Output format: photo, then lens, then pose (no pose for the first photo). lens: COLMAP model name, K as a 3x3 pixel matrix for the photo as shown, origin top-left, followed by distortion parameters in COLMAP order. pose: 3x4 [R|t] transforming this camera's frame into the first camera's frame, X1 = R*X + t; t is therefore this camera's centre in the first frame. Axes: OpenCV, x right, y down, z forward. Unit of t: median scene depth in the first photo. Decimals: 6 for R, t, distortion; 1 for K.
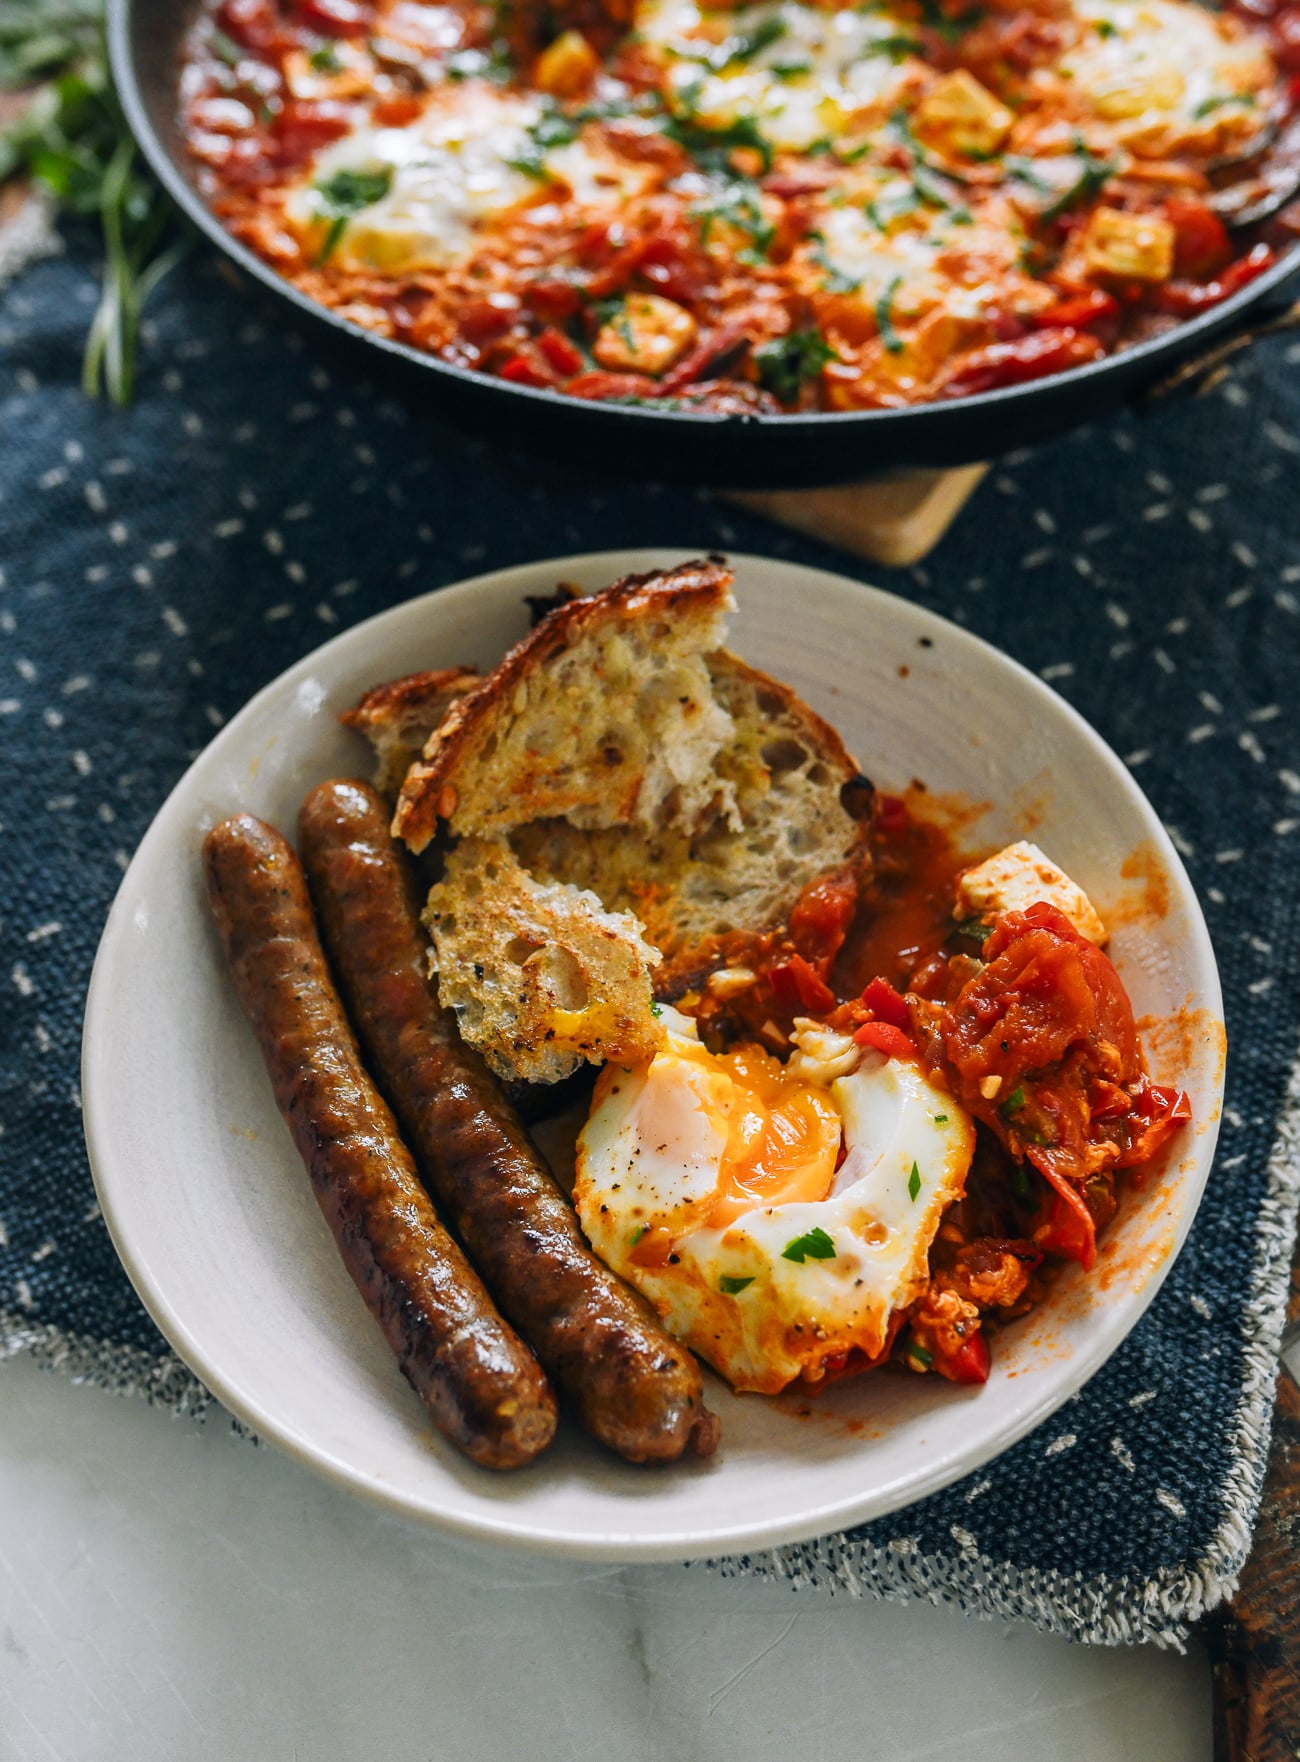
lens RADIAL K [[2174.1, 0, 650.0], [0, 2174.1, 881.0], [0, 0, 1]] dist [-0.057777, 0.029957]
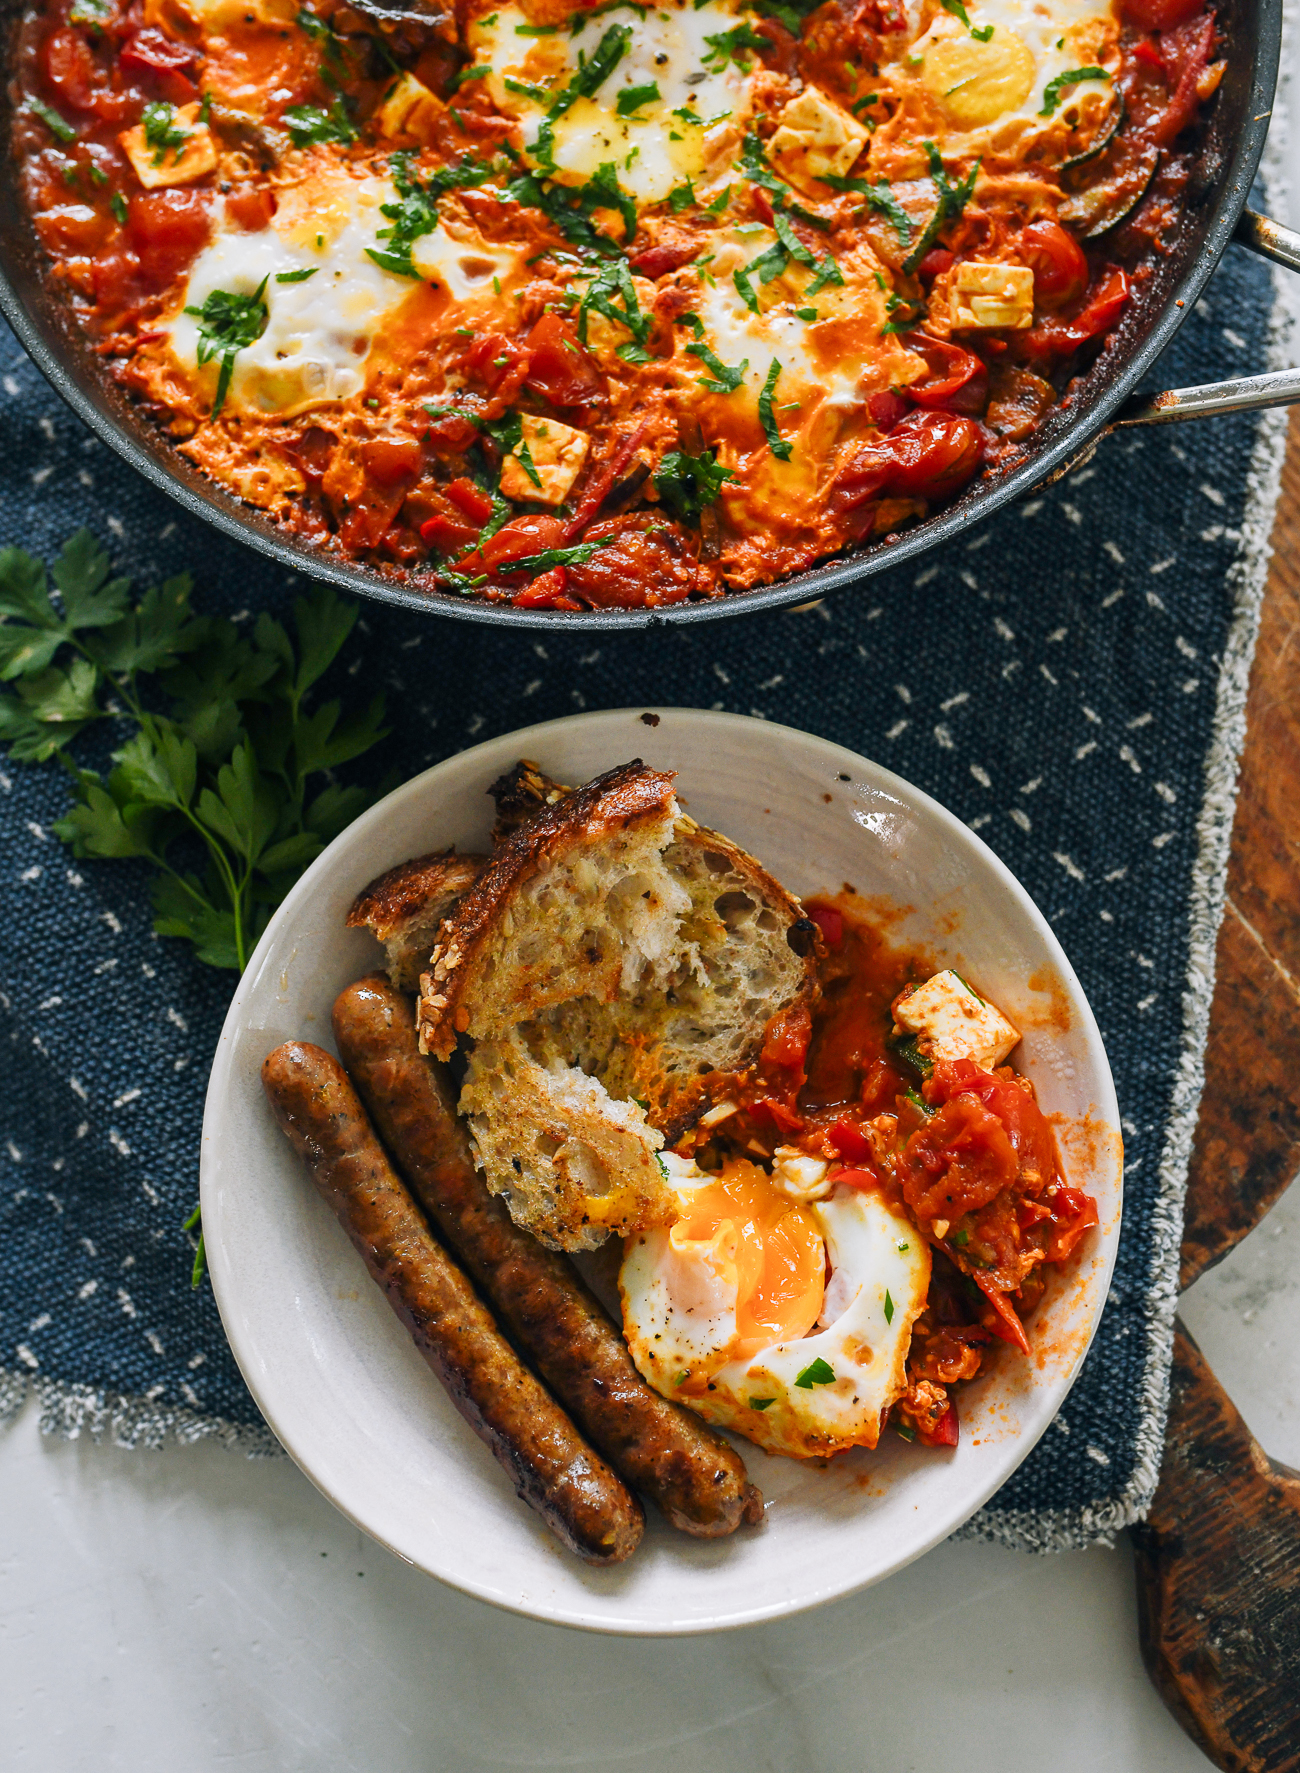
lens RADIAL K [[2187.7, 0, 650.0], [0, 2187.7, 886.5], [0, 0, 1]] dist [-0.057777, 0.029957]
pose [[0.988208, -0.151965, 0.018729, -0.003765], [0.131761, 0.906310, 0.401548, -0.564715], [-0.077995, -0.394345, 0.915647, -0.066184]]
